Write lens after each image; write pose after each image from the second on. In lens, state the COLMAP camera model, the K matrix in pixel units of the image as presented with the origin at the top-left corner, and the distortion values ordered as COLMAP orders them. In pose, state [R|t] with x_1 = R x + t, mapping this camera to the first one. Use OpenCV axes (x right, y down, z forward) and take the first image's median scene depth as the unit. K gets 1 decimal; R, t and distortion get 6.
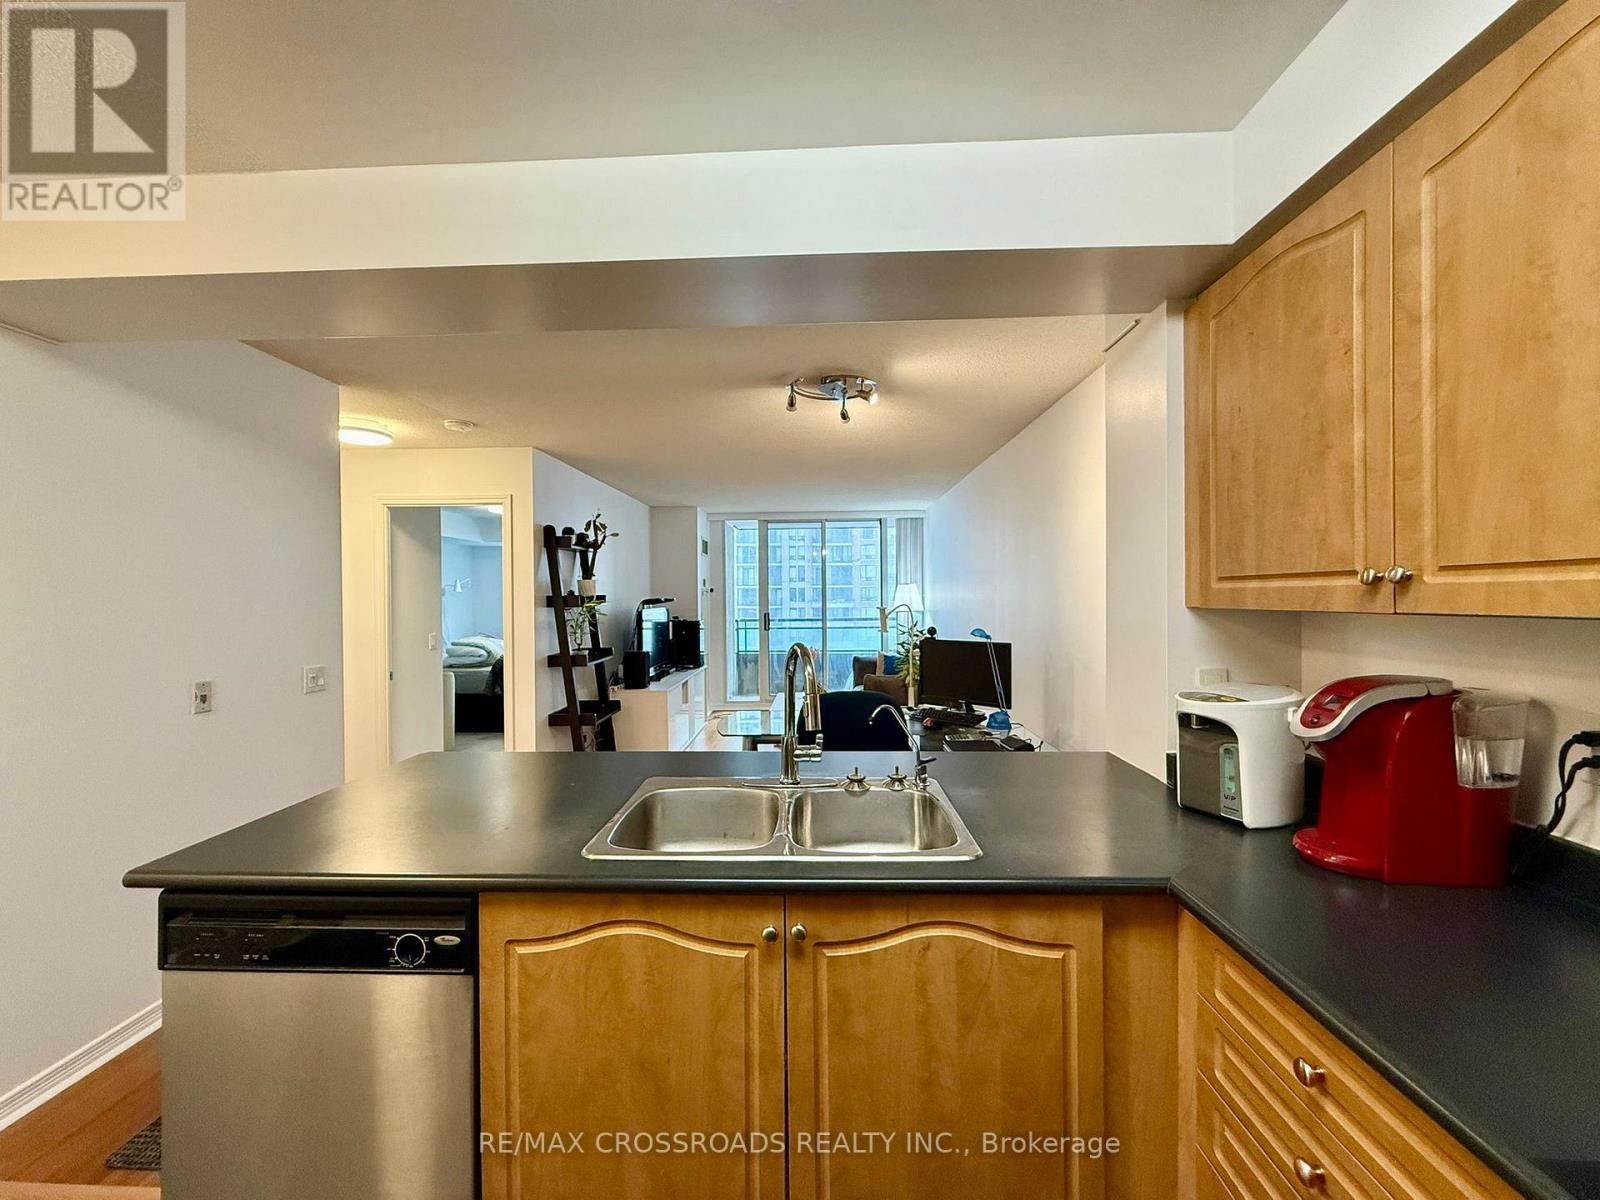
lens RADIAL K [[636.5, 0, 798.1], [0, 636.5, 601.2], [0, 0, 1]] dist [0.000501, -0.000057]
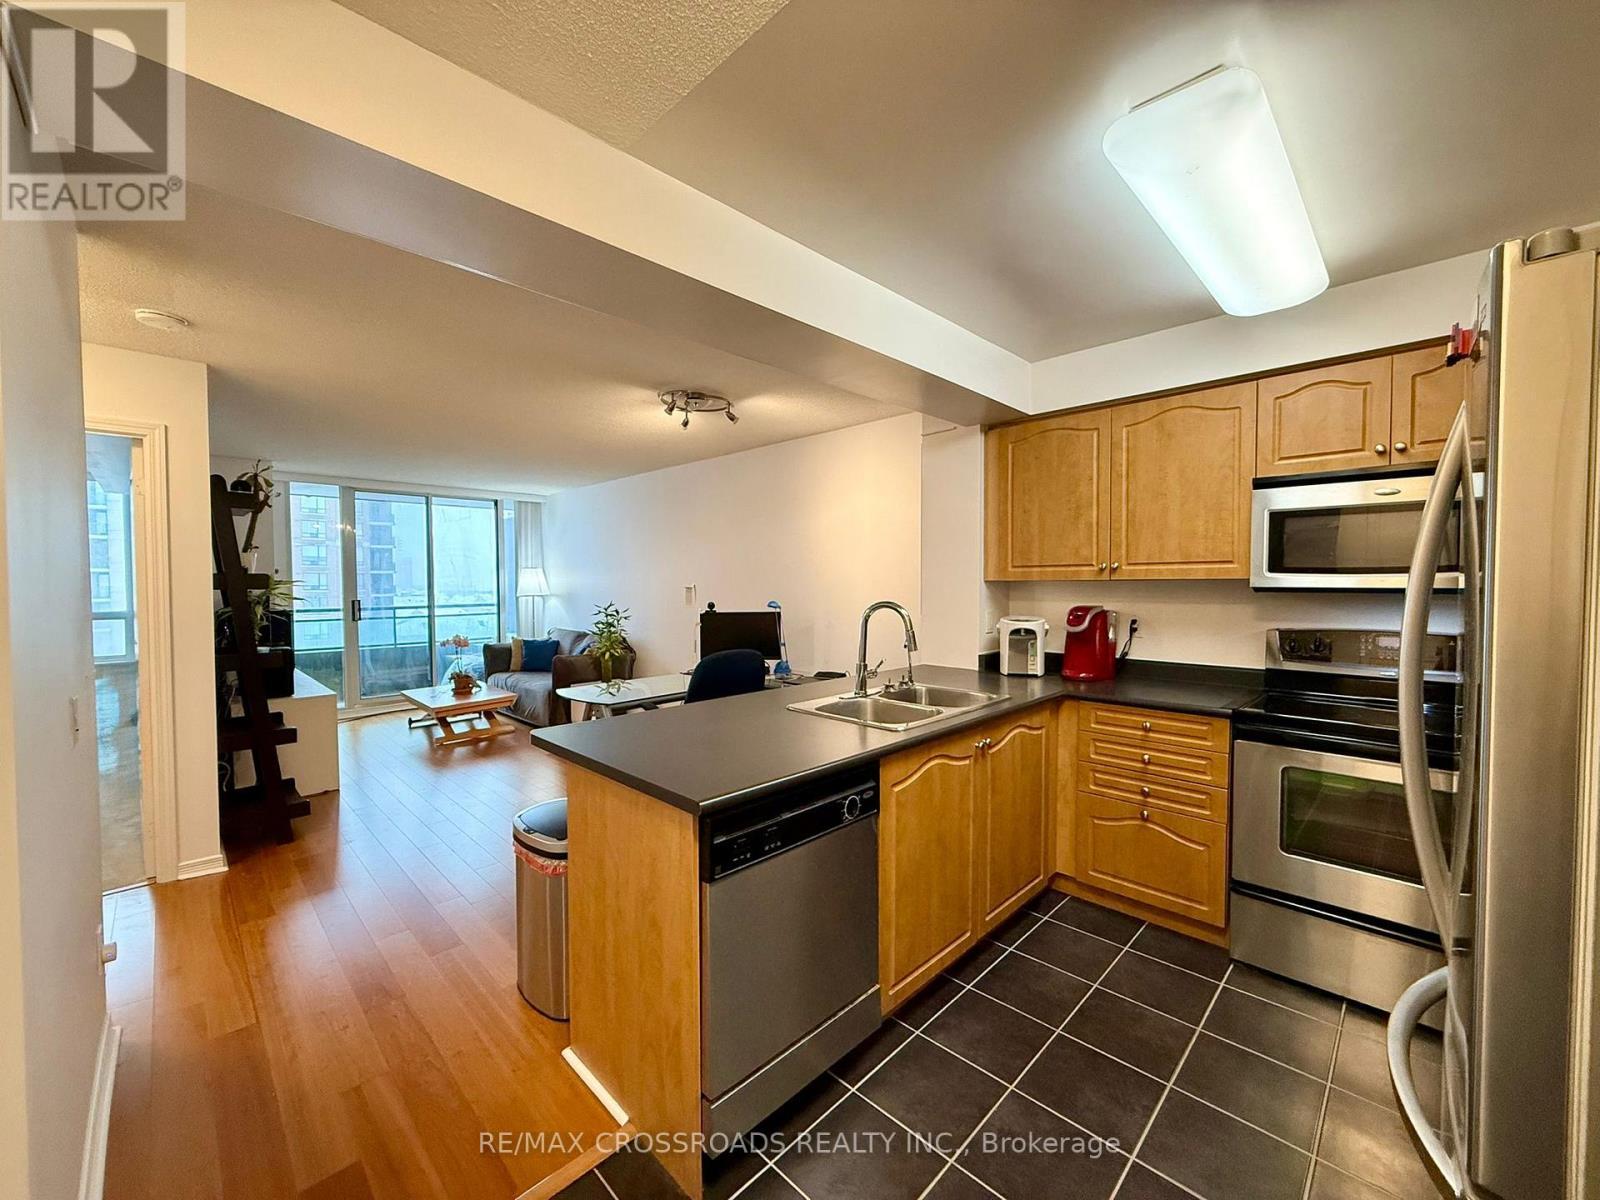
lens RADIAL K [[636.5, 0, 798.1], [0, 636.5, 601.2], [0, 0, 1]] dist [0.000501, -0.000057]
pose [[0.676832, -0.016461, 0.735953, -1.721201], [0.004426, 0.999823, 0.018292, 0.047175], [-0.736124, -0.009123, 0.676785, 0.106337]]
